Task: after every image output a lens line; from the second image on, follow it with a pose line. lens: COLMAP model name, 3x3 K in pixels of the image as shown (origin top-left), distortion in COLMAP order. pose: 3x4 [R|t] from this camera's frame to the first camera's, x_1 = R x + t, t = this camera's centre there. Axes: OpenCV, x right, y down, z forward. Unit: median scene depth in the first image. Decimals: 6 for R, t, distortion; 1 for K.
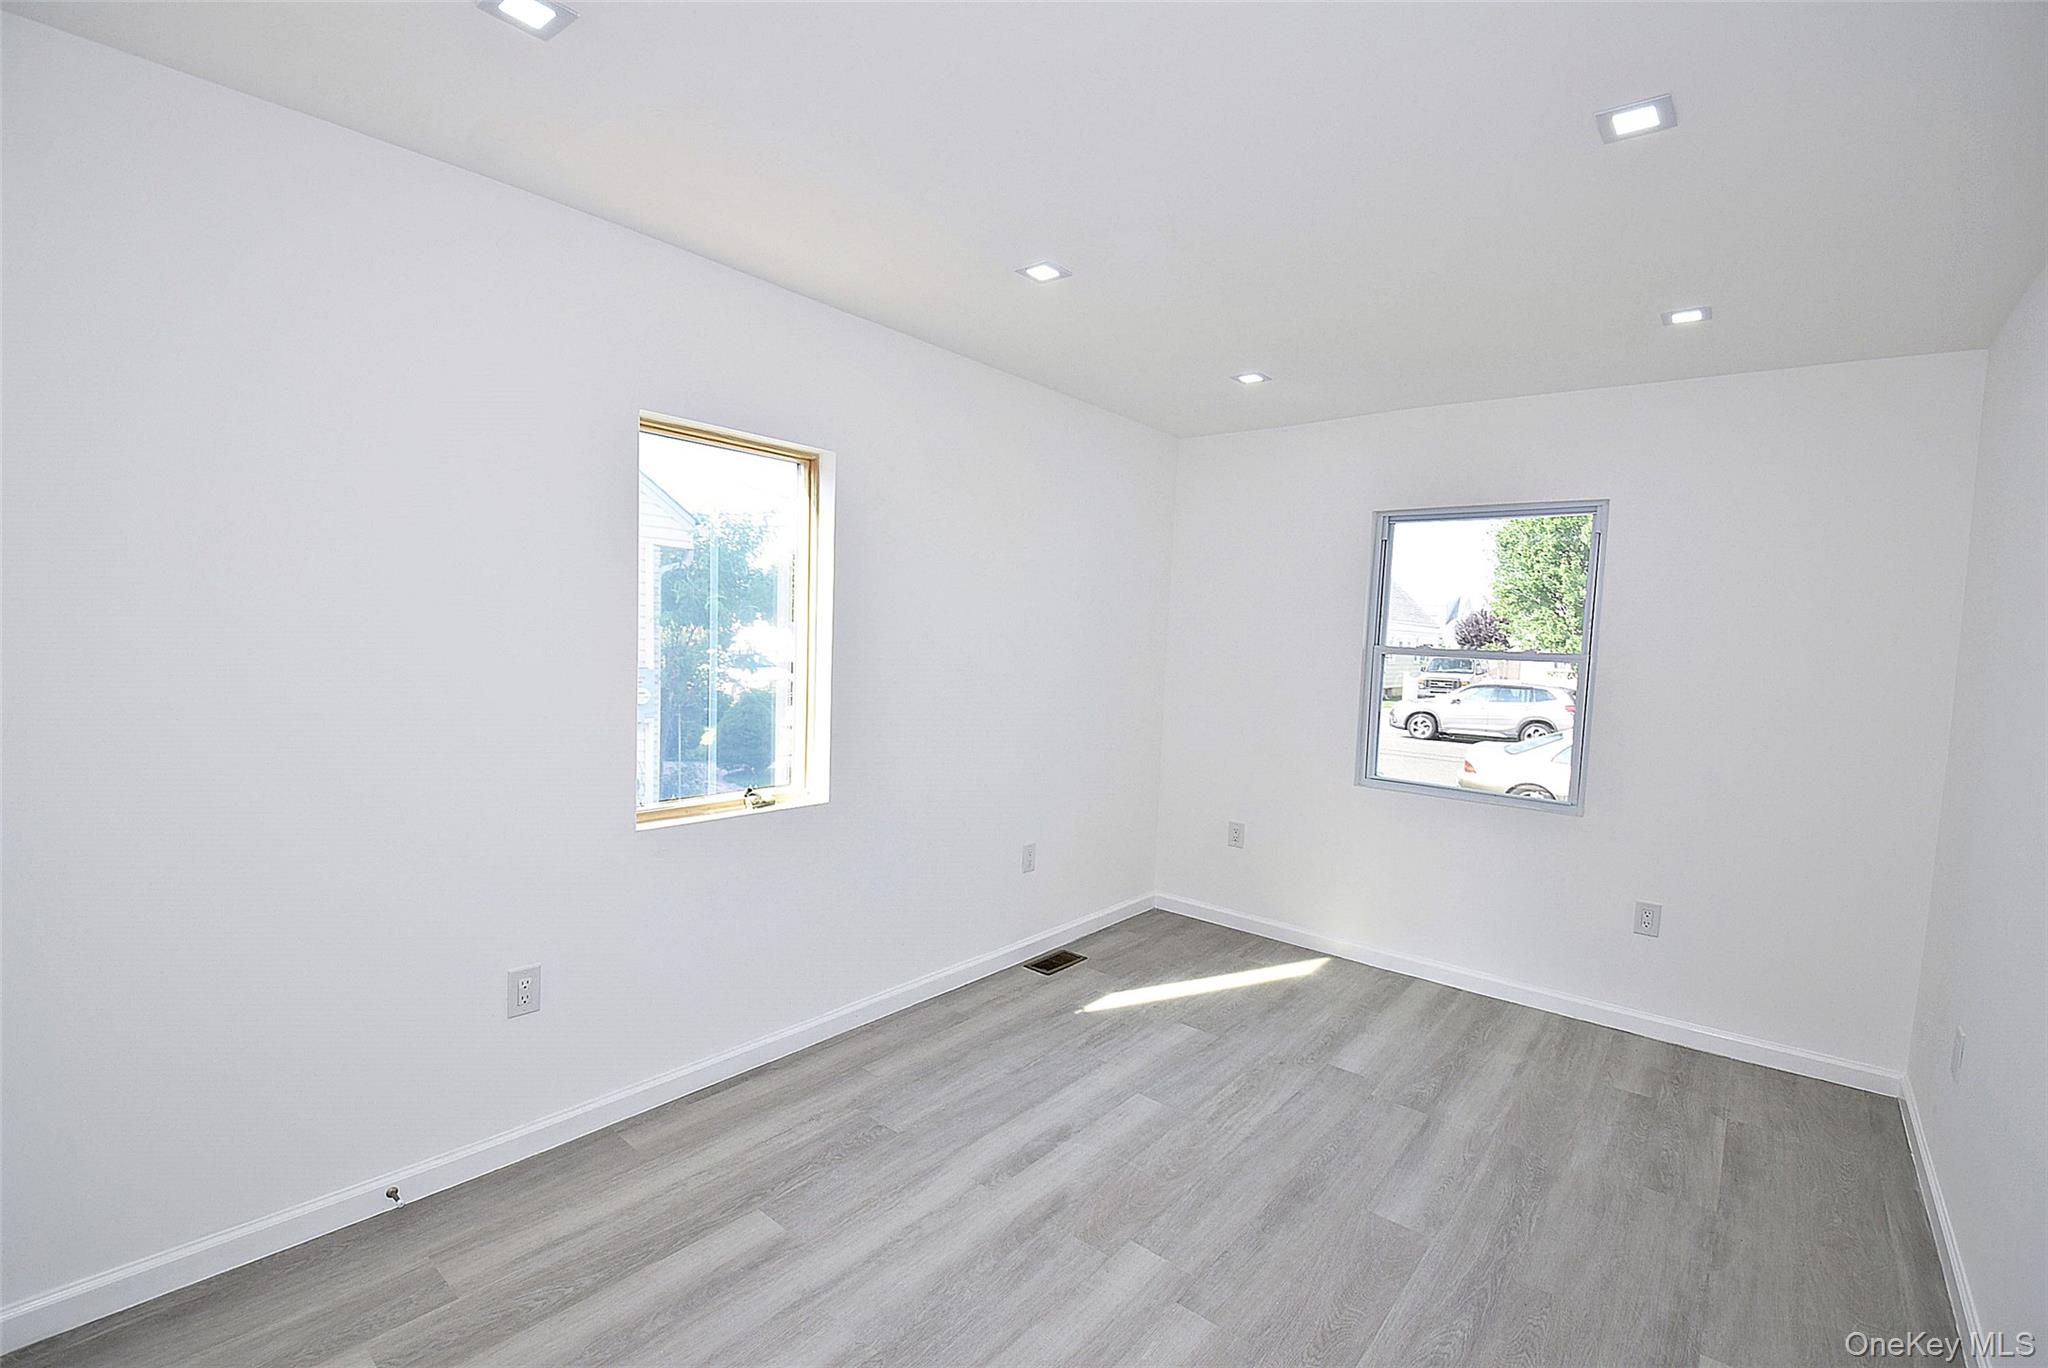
lens RADIAL K [[915.1, 0, 1024.0], [0, 915.1, 684.0], [0, 0, 1]] dist [0.025723, -0.033344]
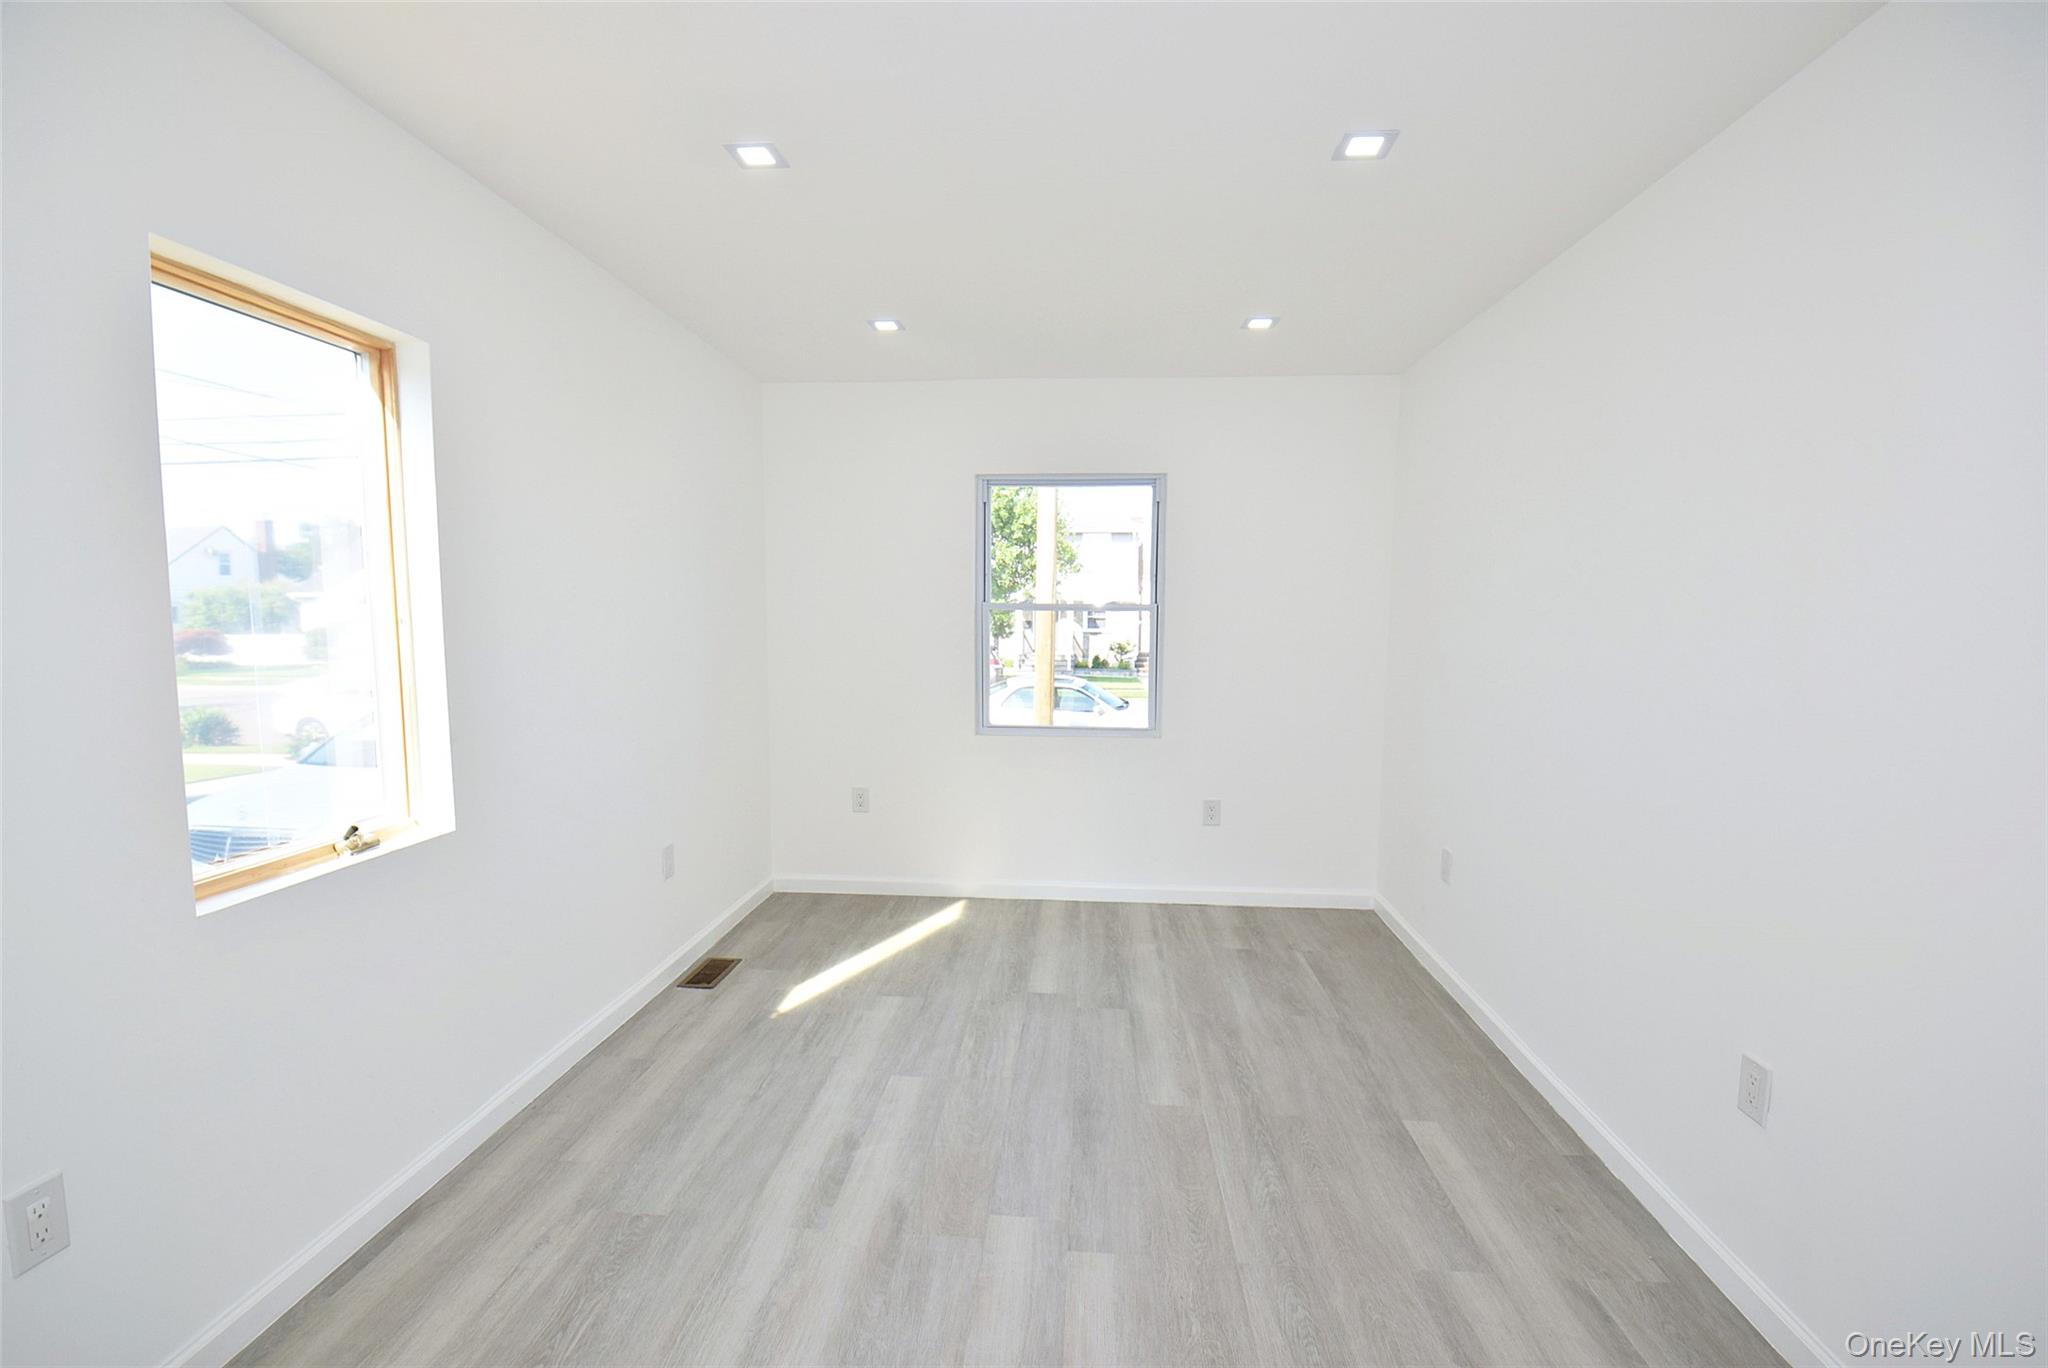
lens RADIAL K [[916.4, 0, 1011.5], [0, 916.4, 691.8], [0, 0, 1]] dist [0.041027, -0.046570]
pose [[0.814599, -0.082671, 0.574102, -0.297541], [0.061337, 0.996518, 0.056469, 0.005415], [-0.576772, -0.010786, 0.816834, 0.161085]]
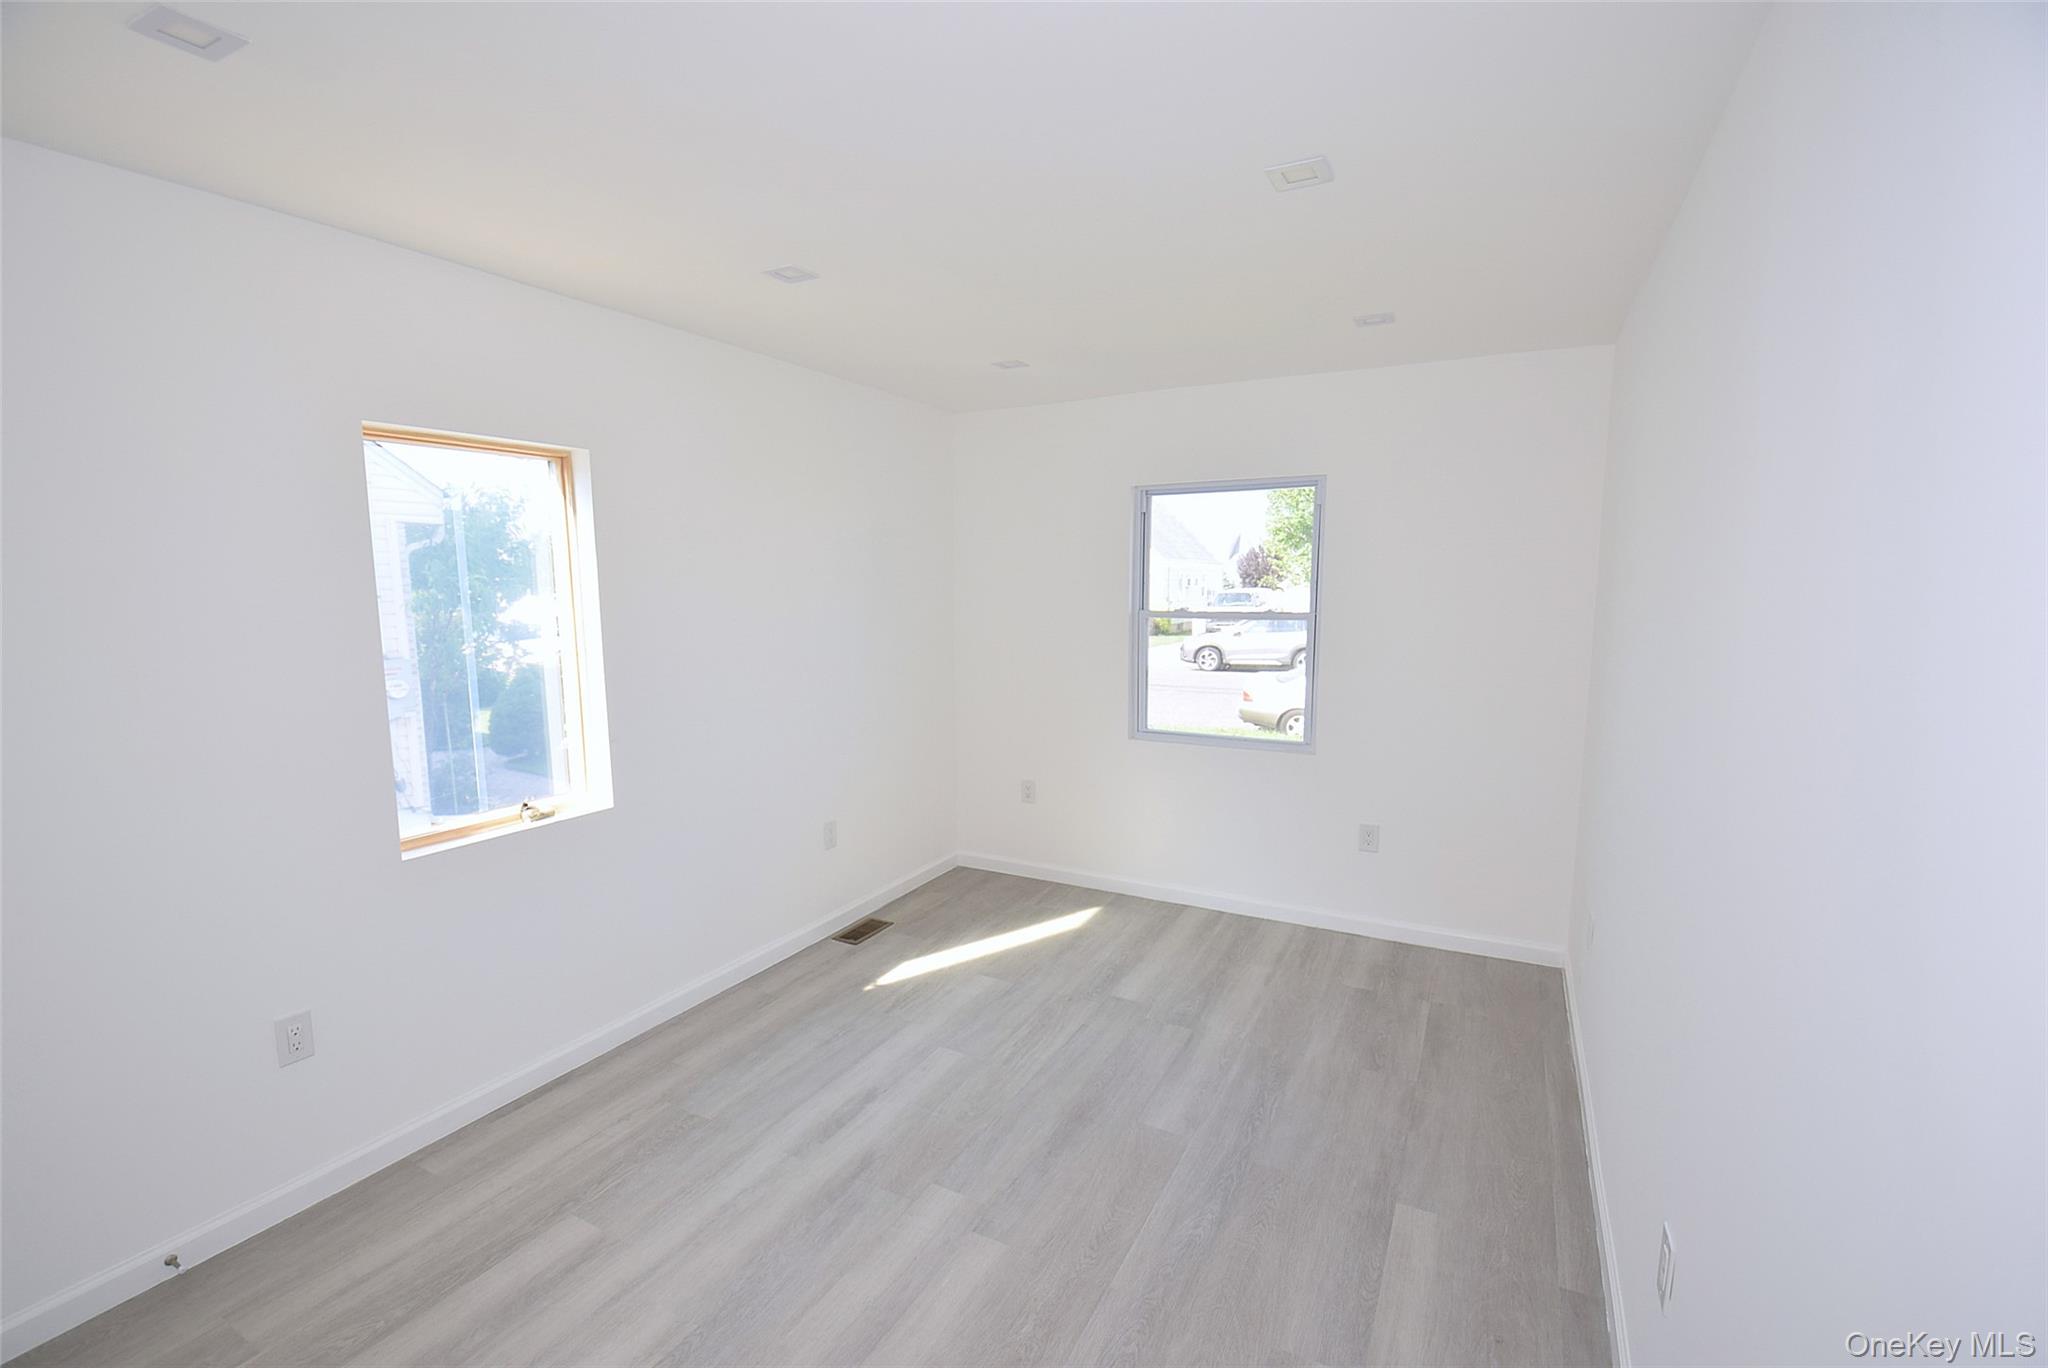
lens RADIAL K [[916.4, 0, 1011.5], [0, 916.4, 691.8], [0, 0, 1]] dist [0.041027, -0.046570]
pose [[0.980234, -0.070381, 0.184901, 0.035898], [0.057522, 0.995597, 0.074017, -0.048924], [-0.189296, -0.061918, 0.979966, -0.057322]]
